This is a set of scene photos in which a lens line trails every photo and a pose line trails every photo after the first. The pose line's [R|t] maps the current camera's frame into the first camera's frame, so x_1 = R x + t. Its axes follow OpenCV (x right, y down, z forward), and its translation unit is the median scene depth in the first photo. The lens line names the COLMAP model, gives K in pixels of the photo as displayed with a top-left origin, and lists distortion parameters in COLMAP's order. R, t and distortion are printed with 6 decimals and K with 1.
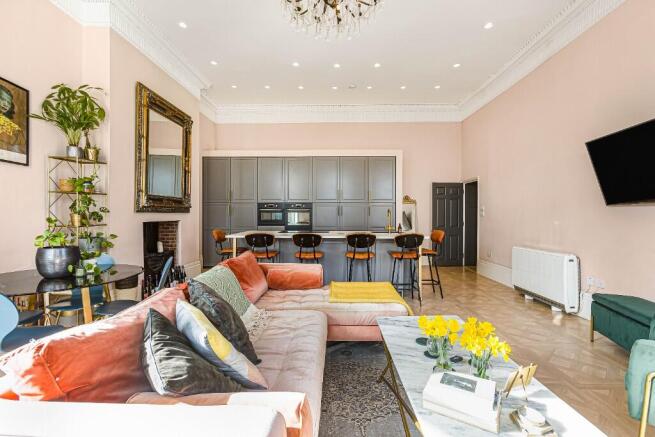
lens RADIAL K [[298.1, 0, 326.3], [0, 298.1, 220.0], [0, 0, 1]] dist [0.000709, 0.001293]
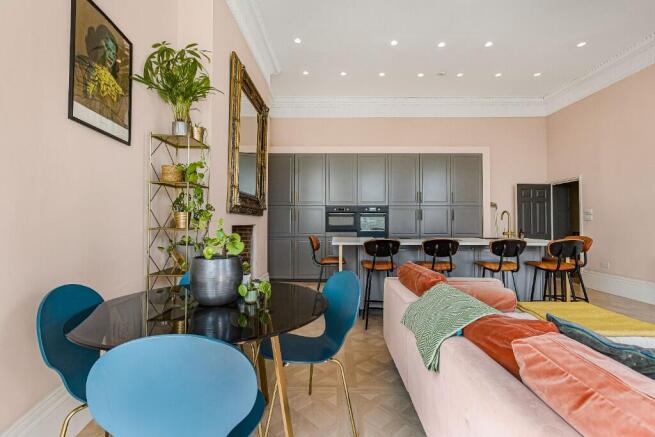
lens RADIAL K [[298.1, 0, 326.3], [0, 298.1, 220.0], [0, 0, 1]] dist [0.000709, 0.001293]
pose [[0.999823, -0.000164, 0.018833, -0.298925], [0.000736, 0.999539, -0.030362, 0.013344], [-0.018819, 0.030371, 0.999362, 0.150875]]
